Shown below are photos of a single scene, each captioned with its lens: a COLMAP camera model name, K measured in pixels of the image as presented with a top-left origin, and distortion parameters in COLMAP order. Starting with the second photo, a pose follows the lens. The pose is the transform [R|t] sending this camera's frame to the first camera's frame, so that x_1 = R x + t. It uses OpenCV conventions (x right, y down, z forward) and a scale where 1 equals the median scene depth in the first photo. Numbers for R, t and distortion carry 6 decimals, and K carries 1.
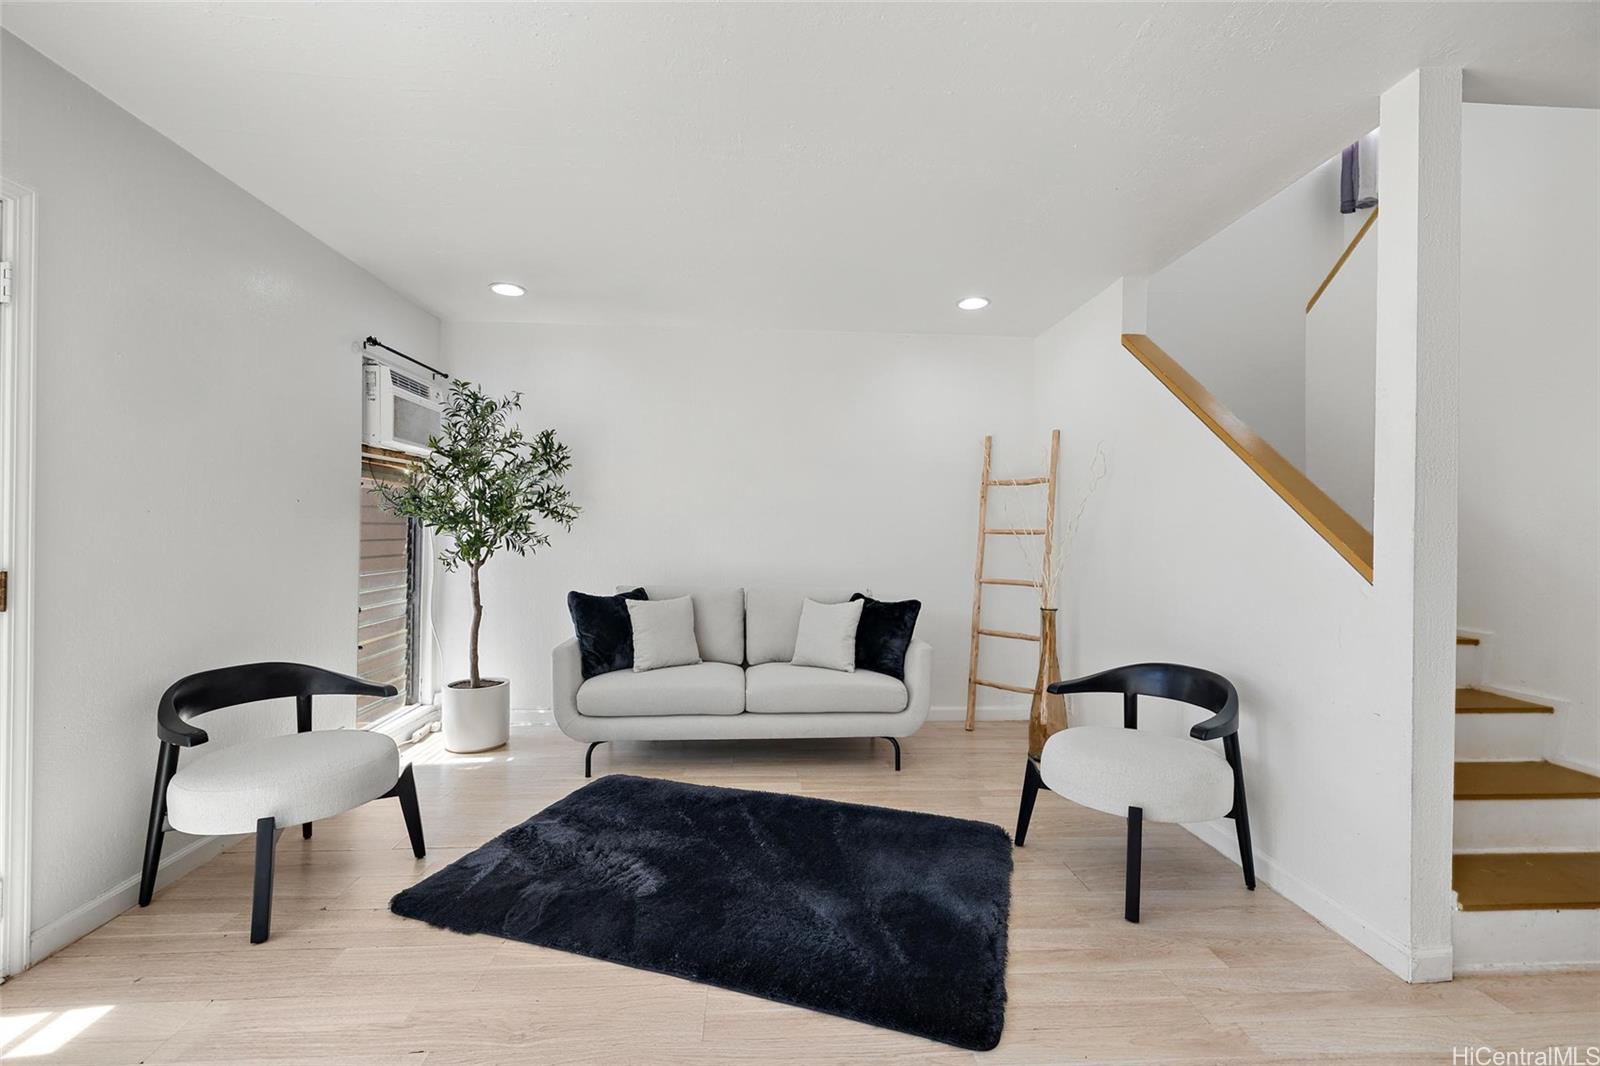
lens RADIAL K [[684.9, 0, 800.0], [0, 684.9, 533.0], [0, 0, 1]] dist [0.001129, 0.000199]
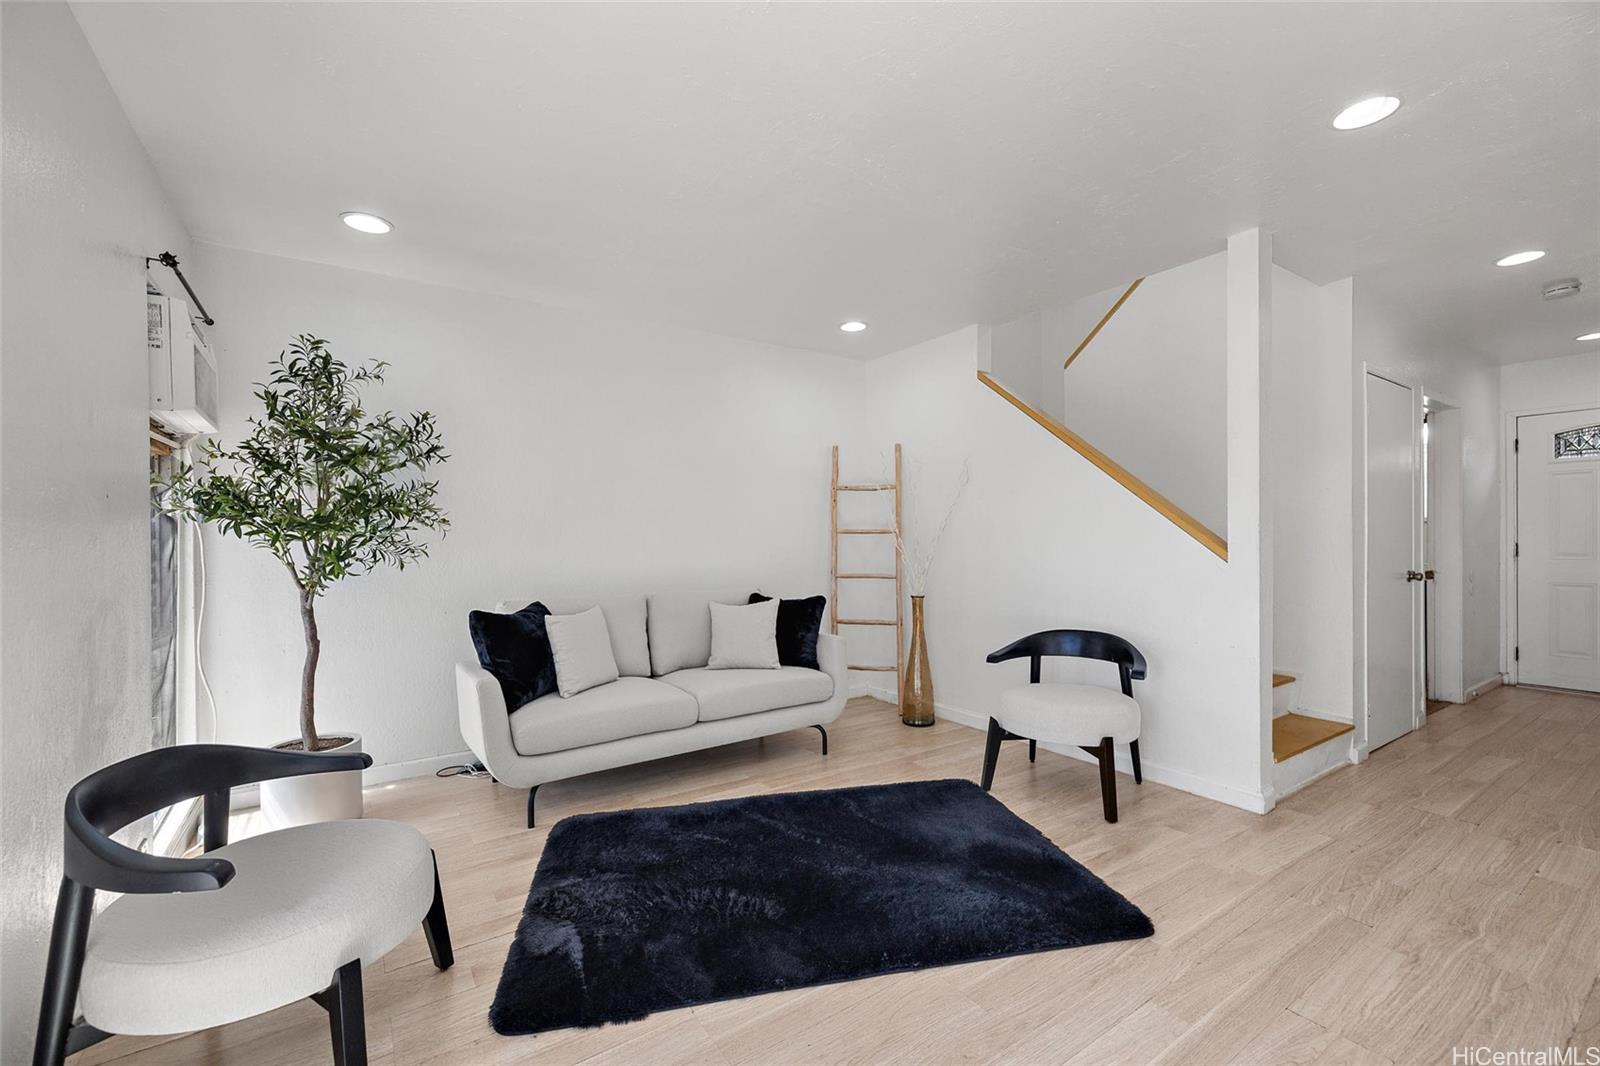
lens RADIAL K [[671.4, 0, 792.2], [0, 671.4, 540.8], [0, 0, 1]] dist [0.001289, 0.000499]
pose [[0.863173, -0.020836, 0.504479, -0.425914], [0.016178, 0.999776, 0.013612, -0.003754], [-0.504650, -0.003588, 0.863317, 0.117920]]
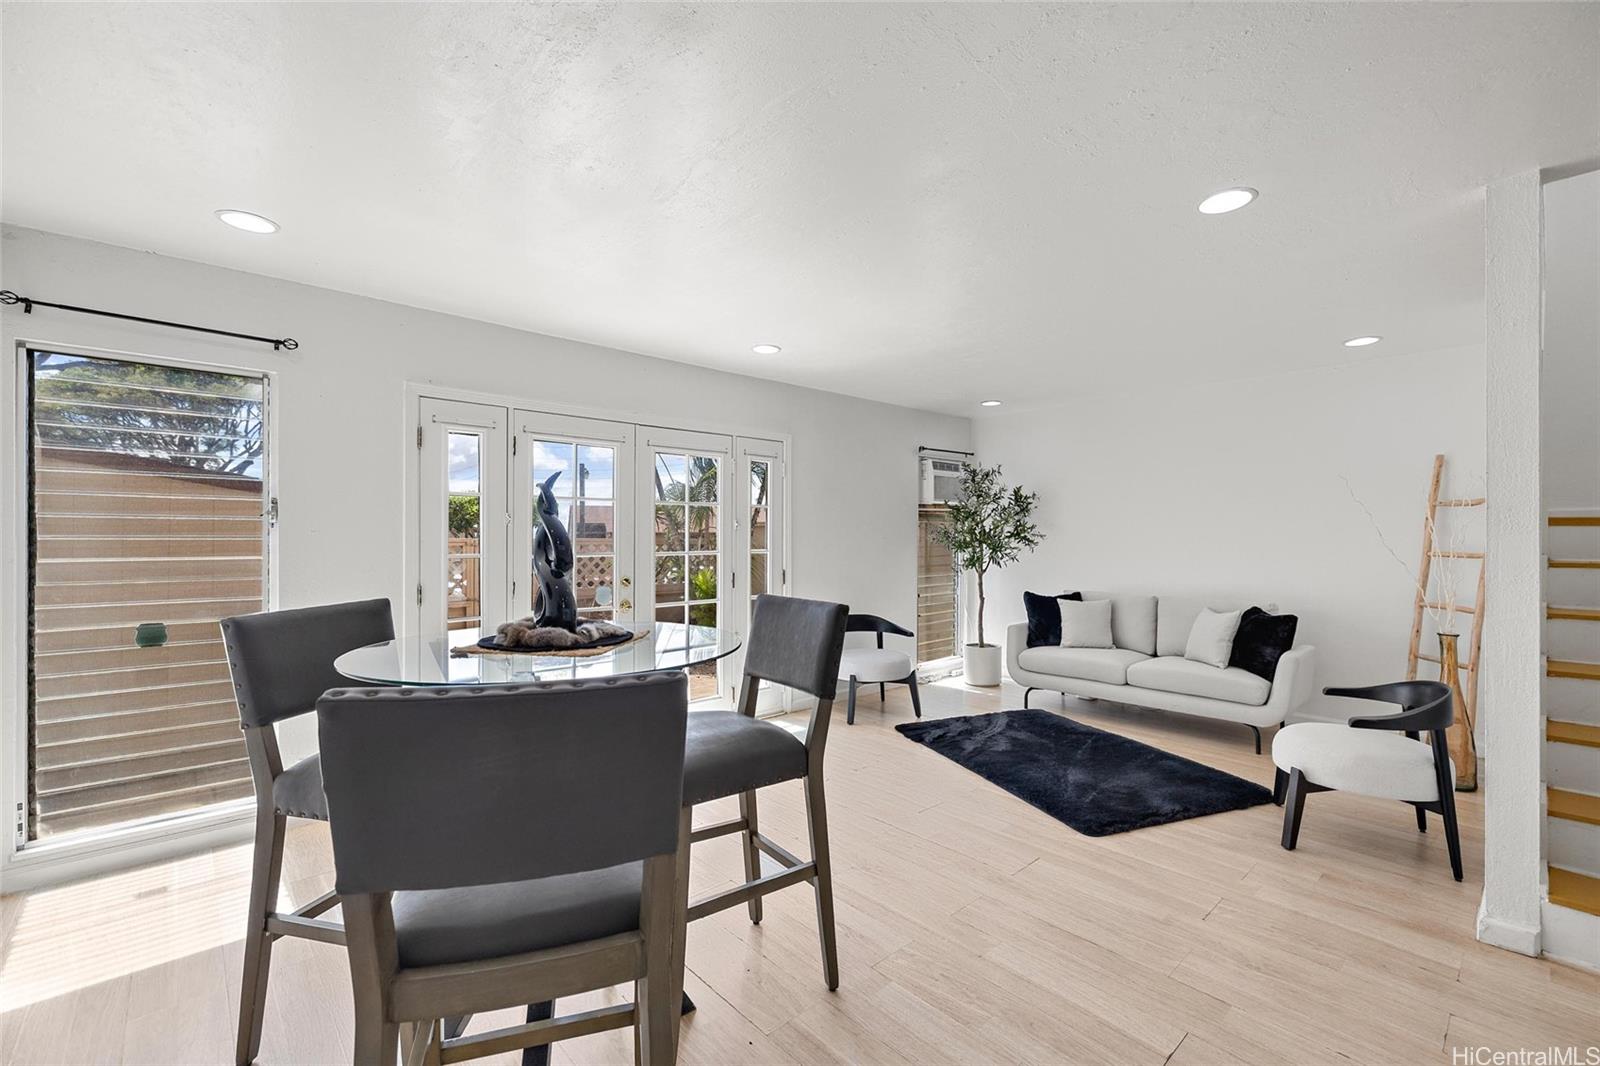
lens RADIAL K [[675.9, 0, 803.5], [0, 675.9, 543.6], [0, 0, 1]] dist [0.001768, 0.000241]
pose [[0.617785, -0.003175, -0.786340, 0.580868], [0.003990, 0.999992, -0.000903, -0.023813], [0.786337, -0.002580, 0.617793, -0.353289]]
